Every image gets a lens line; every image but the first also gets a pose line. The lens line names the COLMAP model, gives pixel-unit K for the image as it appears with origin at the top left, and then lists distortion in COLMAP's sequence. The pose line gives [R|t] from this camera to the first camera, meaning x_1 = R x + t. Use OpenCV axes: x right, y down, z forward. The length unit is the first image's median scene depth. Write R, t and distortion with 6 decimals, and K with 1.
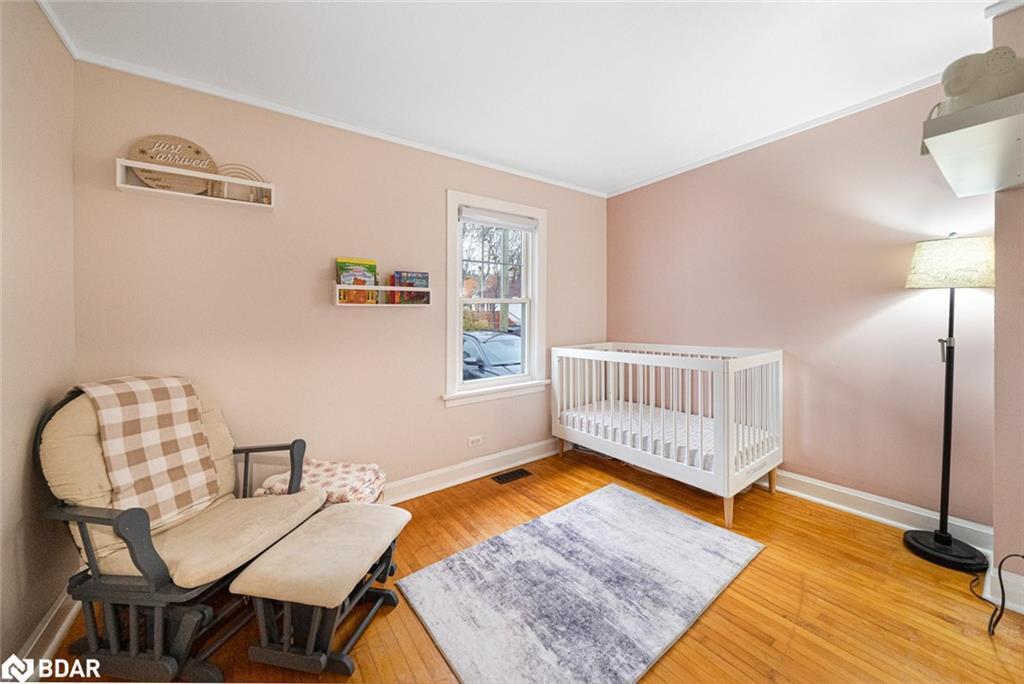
lens RADIAL K [[372.9, 0, 514.1], [0, 372.9, 316.7], [0, 0, 1]] dist [0.007323, 0.000040]
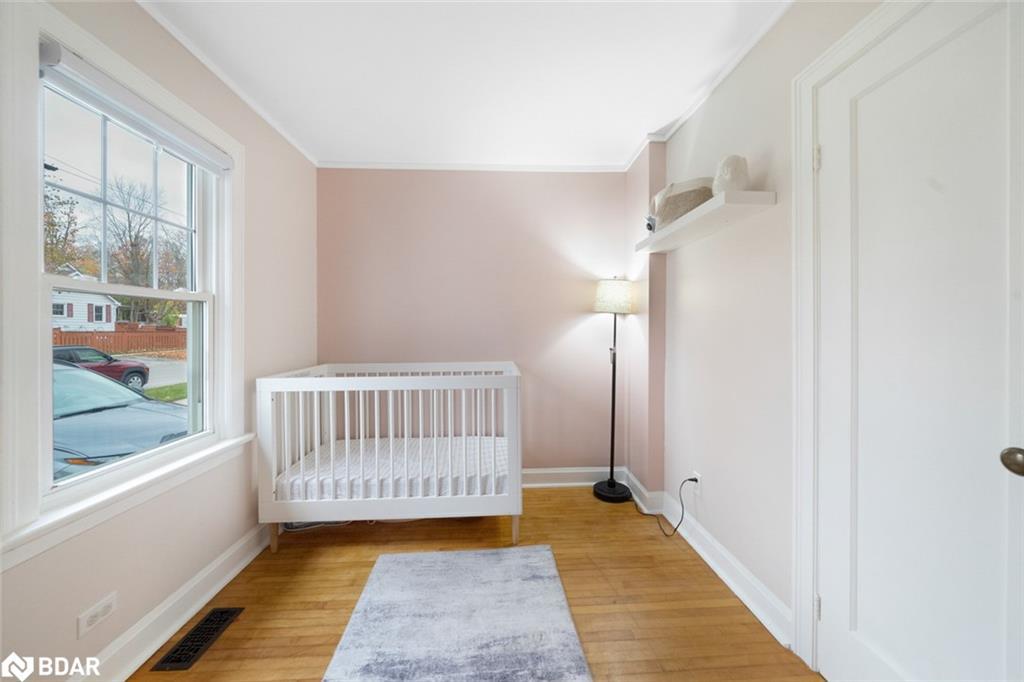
lens RADIAL K [[371.7, 0, 512.4], [0, 371.7, 338.1], [0, 0, 1]] dist [0.004568, -0.000019]
pose [[0.552885, 0.000656, 0.833257, -0.206643], [-0.007003, 0.999968, 0.003860, 0.013135], [-0.833228, -0.007969, 0.552872, 0.382557]]
